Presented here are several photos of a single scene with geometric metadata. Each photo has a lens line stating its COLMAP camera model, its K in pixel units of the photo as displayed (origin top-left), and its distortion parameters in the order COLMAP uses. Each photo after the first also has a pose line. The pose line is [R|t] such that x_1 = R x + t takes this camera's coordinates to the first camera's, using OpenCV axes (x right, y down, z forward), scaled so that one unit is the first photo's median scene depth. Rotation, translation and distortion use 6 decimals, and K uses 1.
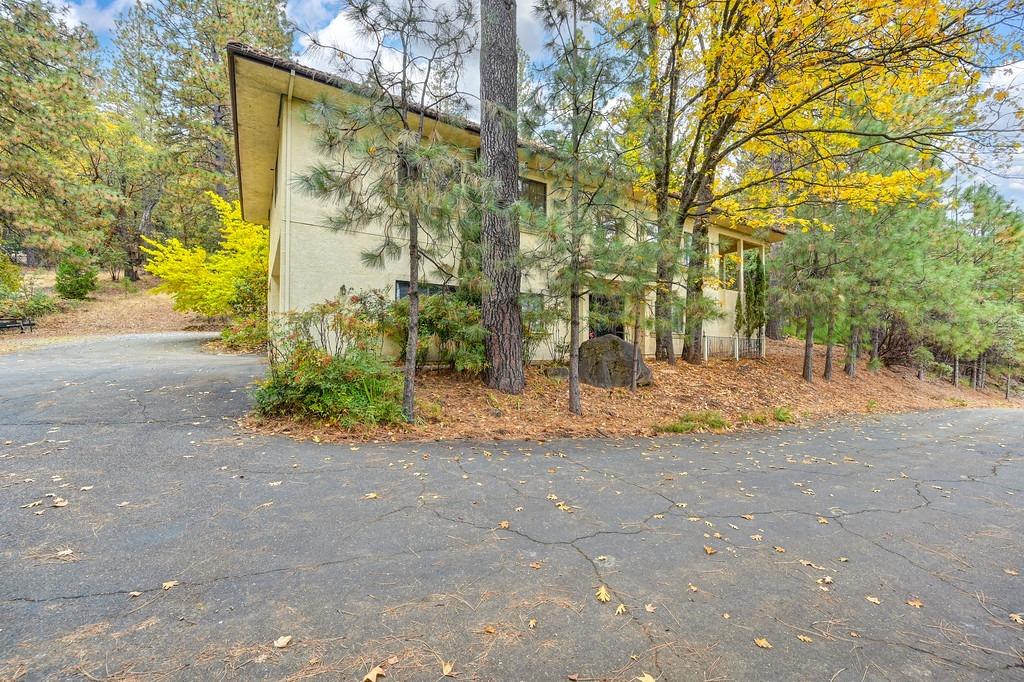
lens RADIAL K [[422.8, 0, 508.6], [0, 422.8, 338.7], [0, 0, 1]] dist [-0.001208, -0.000205]
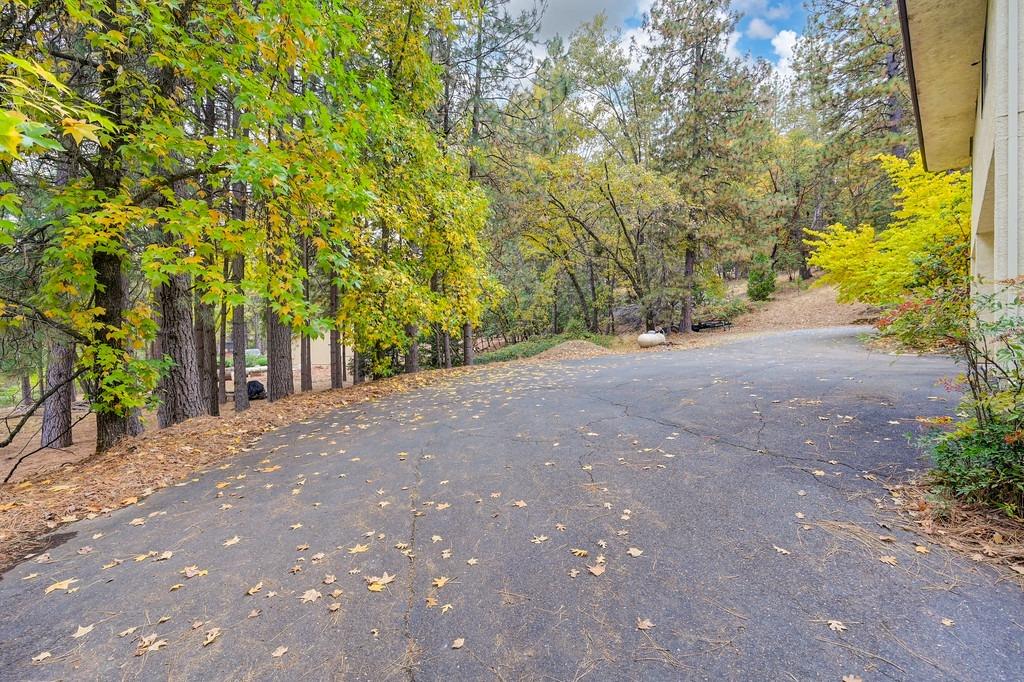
lens RADIAL K [[422.8, 0, 508.6], [0, 422.8, 338.7], [0, 0, 1]] dist [-0.001208, -0.000205]
pose [[0.217268, -0.001464, -0.976111, -0.063539], [0.014563, 0.999892, 0.001742, -0.001664], [0.976003, -0.014594, 0.217266, 0.116360]]
